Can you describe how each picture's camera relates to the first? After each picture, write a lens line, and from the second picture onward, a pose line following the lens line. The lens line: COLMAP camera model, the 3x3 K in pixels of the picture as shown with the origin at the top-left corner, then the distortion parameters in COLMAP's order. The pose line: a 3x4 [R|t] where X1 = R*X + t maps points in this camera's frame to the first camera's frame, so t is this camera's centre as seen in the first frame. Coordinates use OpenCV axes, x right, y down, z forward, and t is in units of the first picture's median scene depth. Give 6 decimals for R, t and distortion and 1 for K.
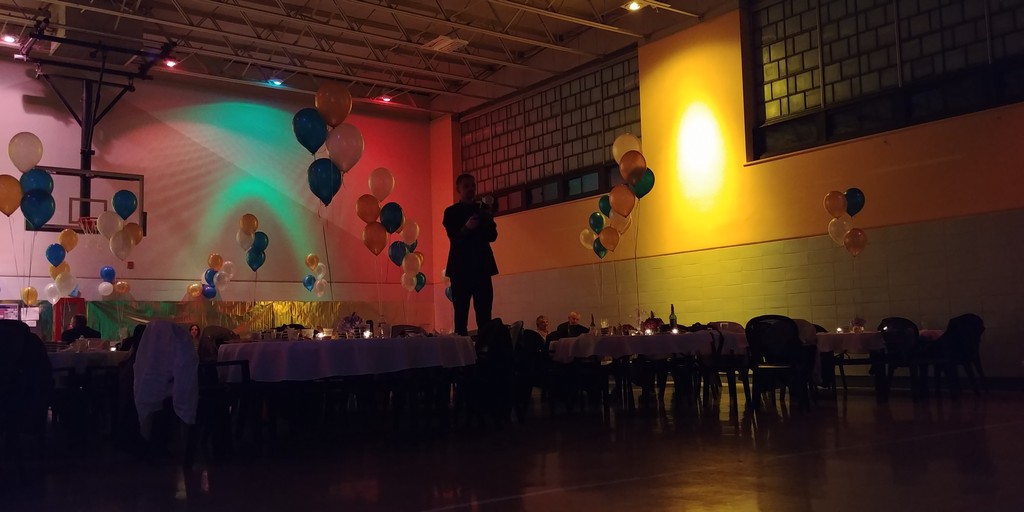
lens RADIAL K [[906.3, 0, 512.0], [0, 906.3, 255.1], [0, 0, 1]] dist [0.127234, -0.182335]
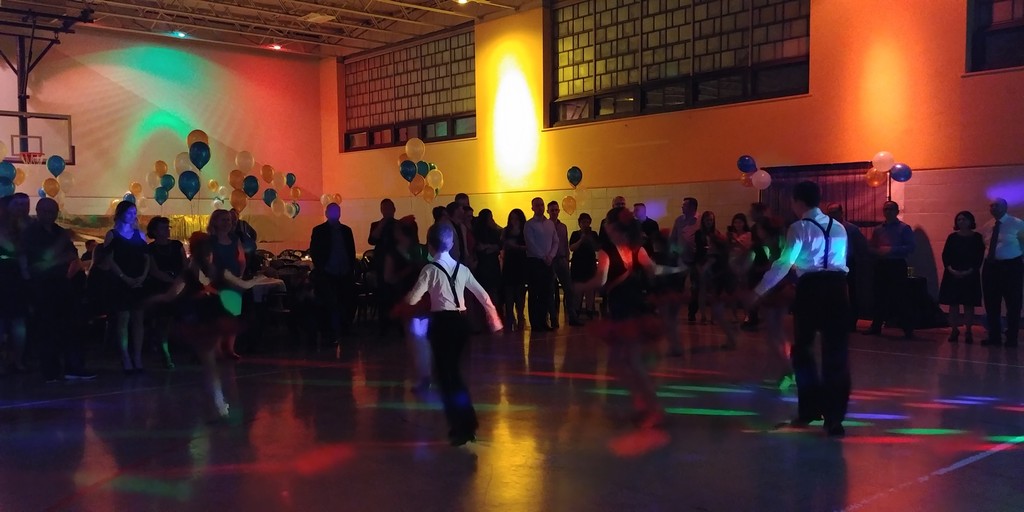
lens RADIAL K [[906.3, 0, 485.8], [0, 906.3, 262.6], [0, 0, 1]] dist [0.127234, -0.182335]
pose [[0.998827, 0.016540, 0.045503, 0.097397], [-0.022458, 0.990890, 0.132789, -0.068427], [-0.042892, -0.133655, 0.990099, -0.263435]]
